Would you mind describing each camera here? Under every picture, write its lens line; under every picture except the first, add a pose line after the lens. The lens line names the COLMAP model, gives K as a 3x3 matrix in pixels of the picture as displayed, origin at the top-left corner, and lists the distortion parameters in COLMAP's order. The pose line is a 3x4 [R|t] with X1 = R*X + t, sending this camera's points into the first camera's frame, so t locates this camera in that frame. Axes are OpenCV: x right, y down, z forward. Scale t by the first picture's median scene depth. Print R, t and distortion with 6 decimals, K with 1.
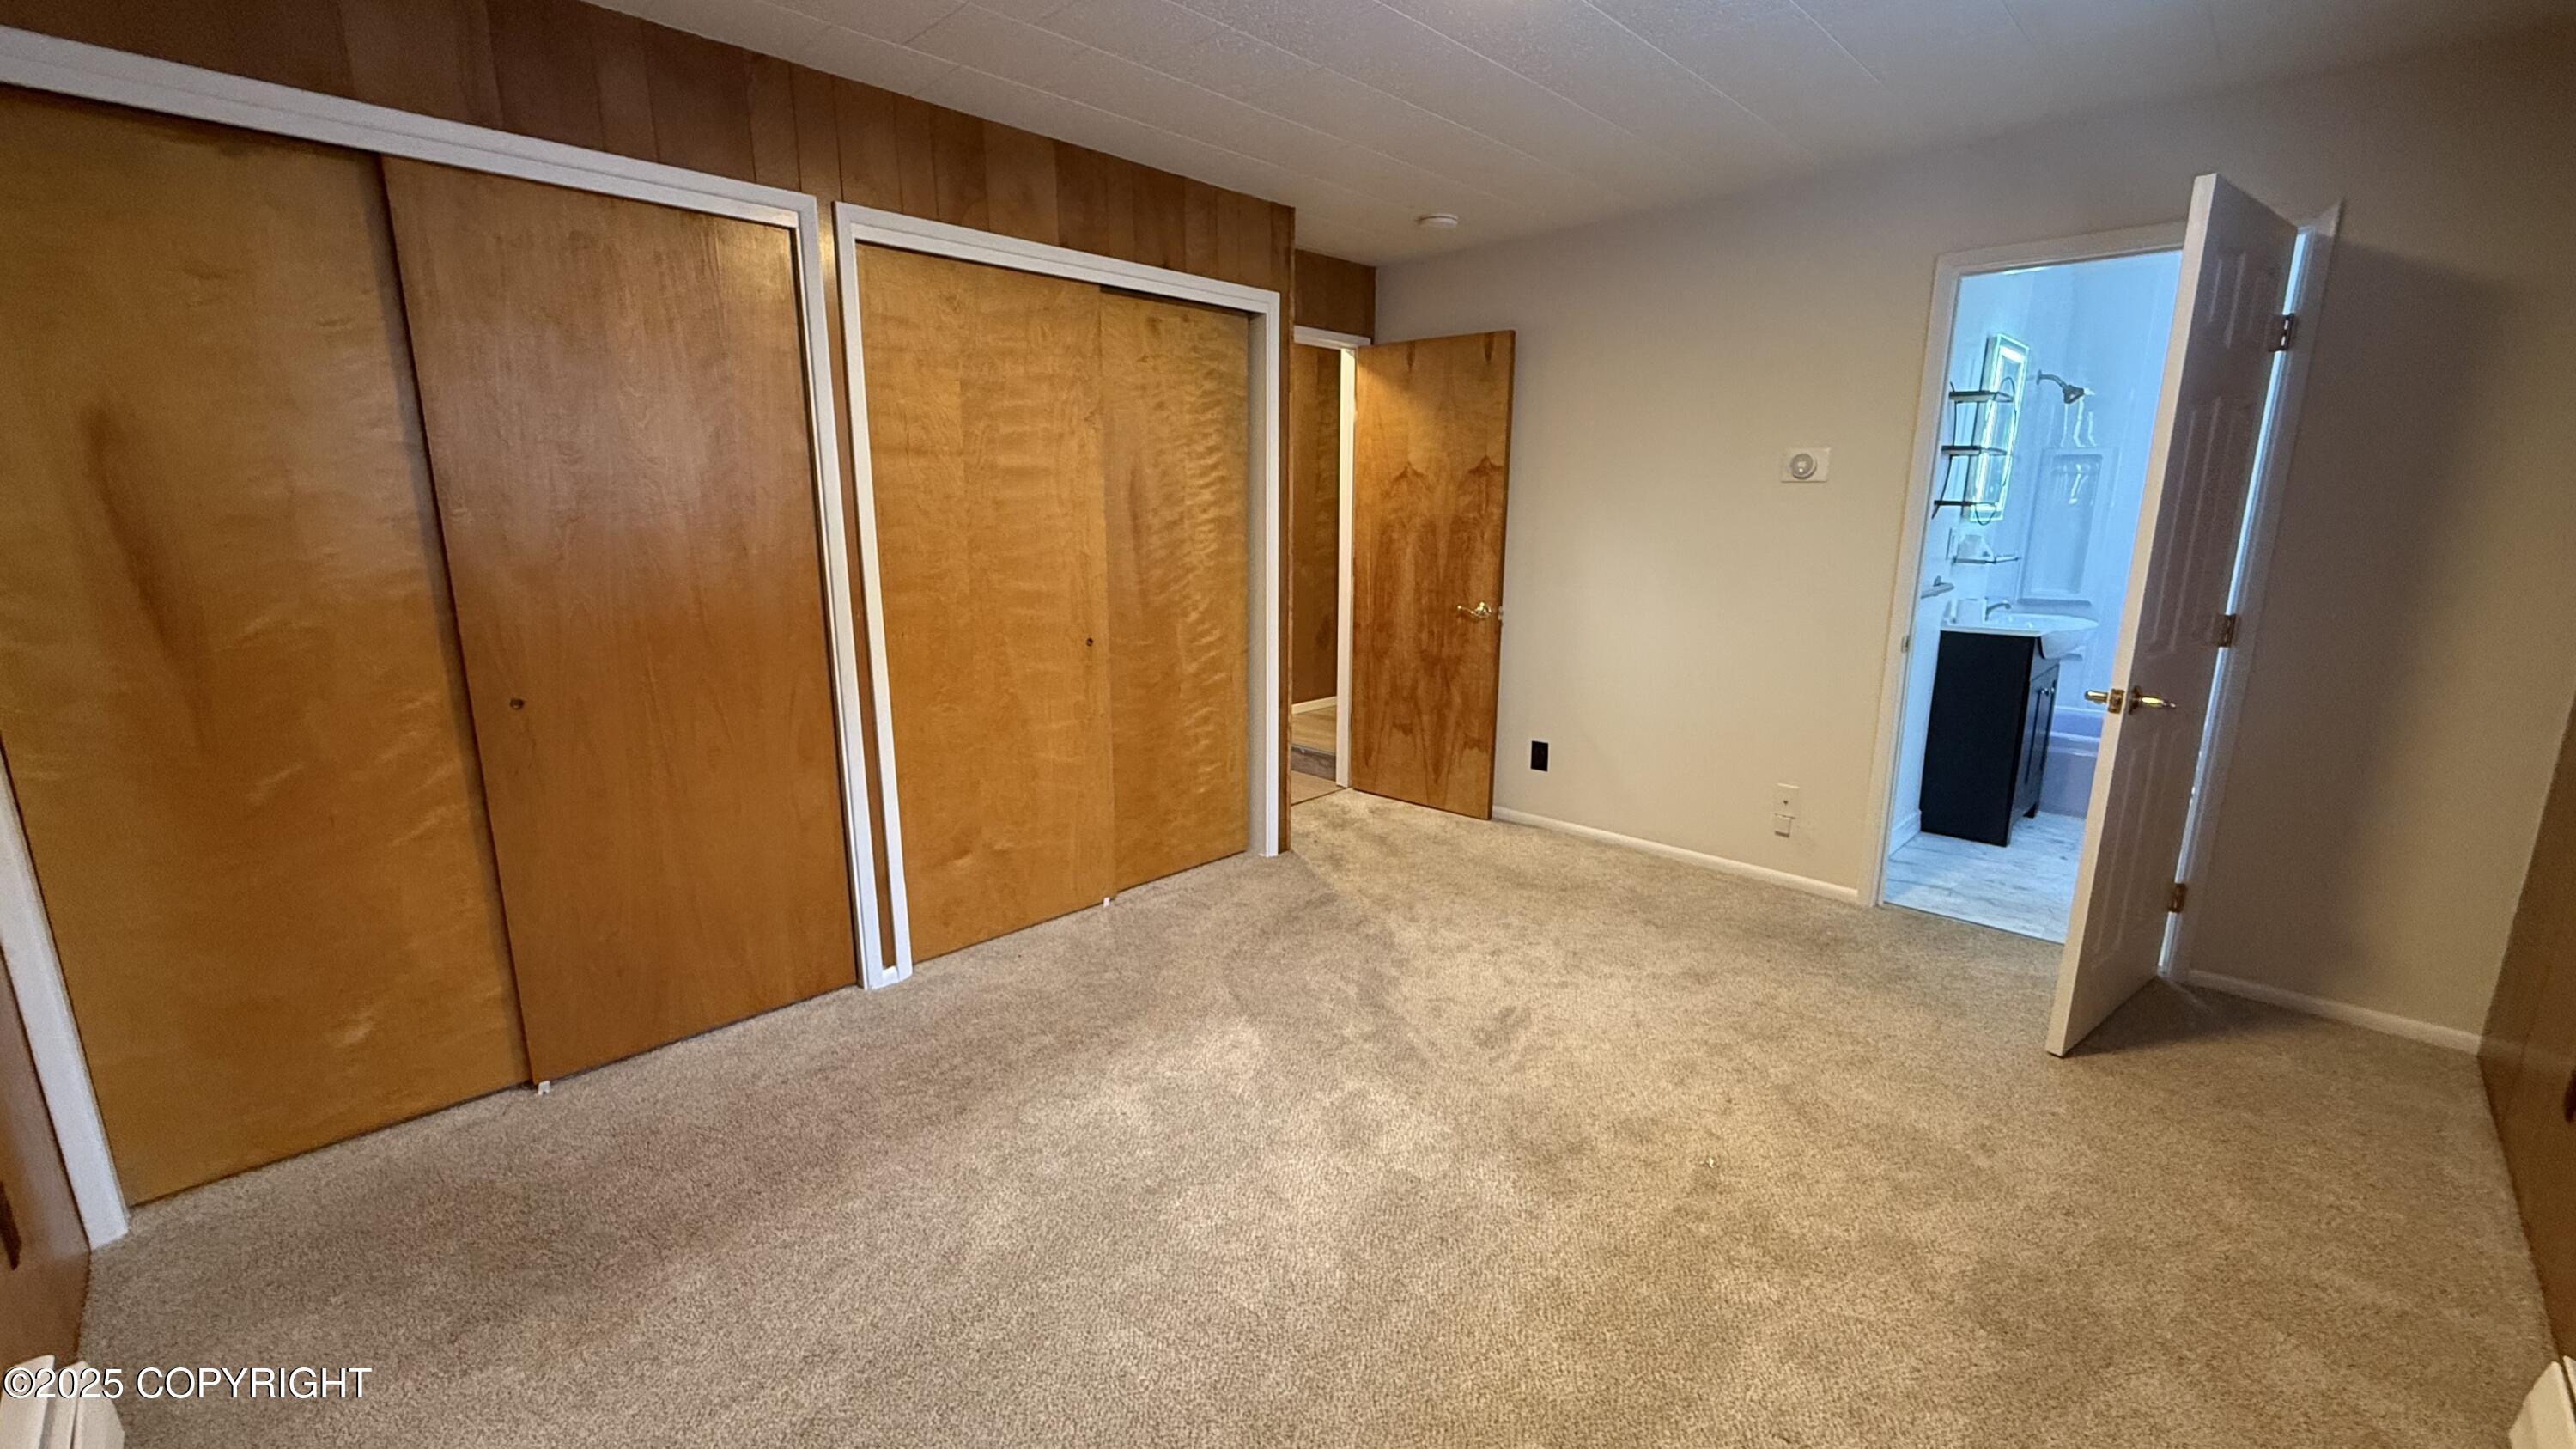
lens RADIAL K [[1016.2, 0, 1290.4], [0, 1016.2, 724.0], [0, 0, 1]] dist [0.004451, 0.000077]
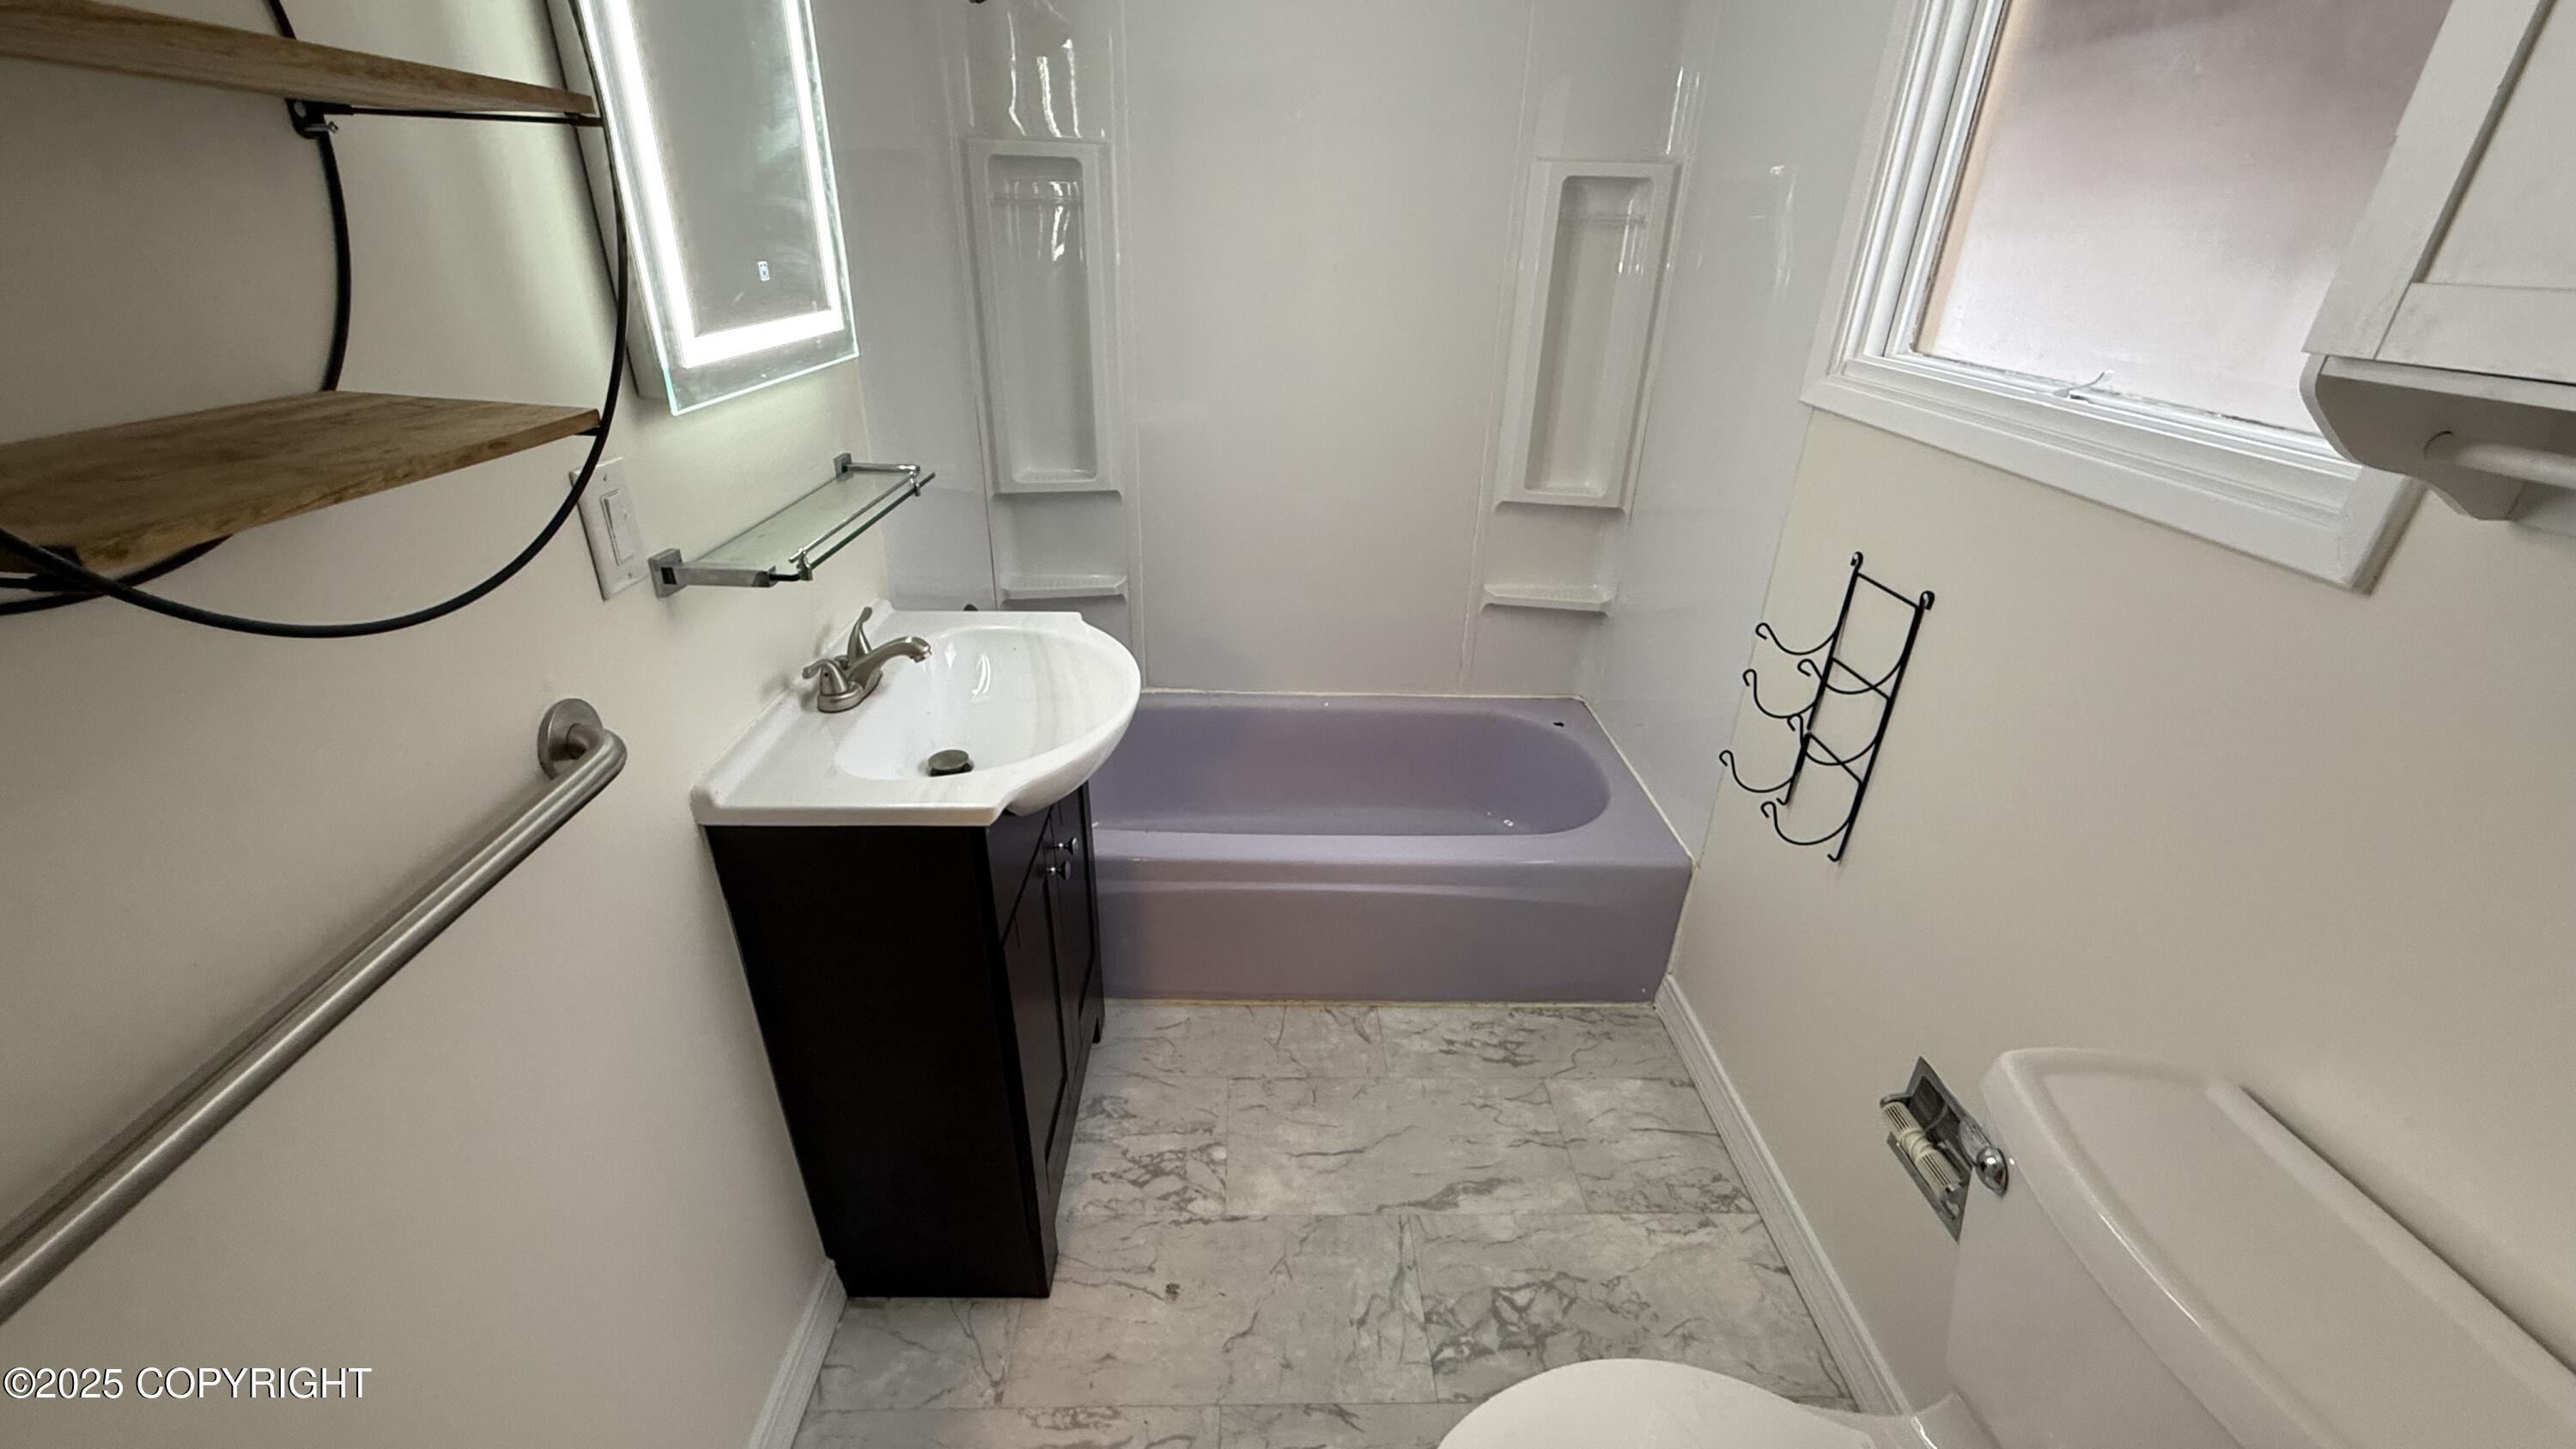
lens RADIAL K [[1016.2, 0, 1285.1], [0, 1016.2, 721.4], [0, 0, 1]] dist [0.004451, 0.000077]
pose [[0.690334, -0.303369, 0.656815, 0.481917], [0.121307, 0.943524, 0.308297, -0.155372], [-0.713249, -0.133152, 0.688147, 0.585317]]
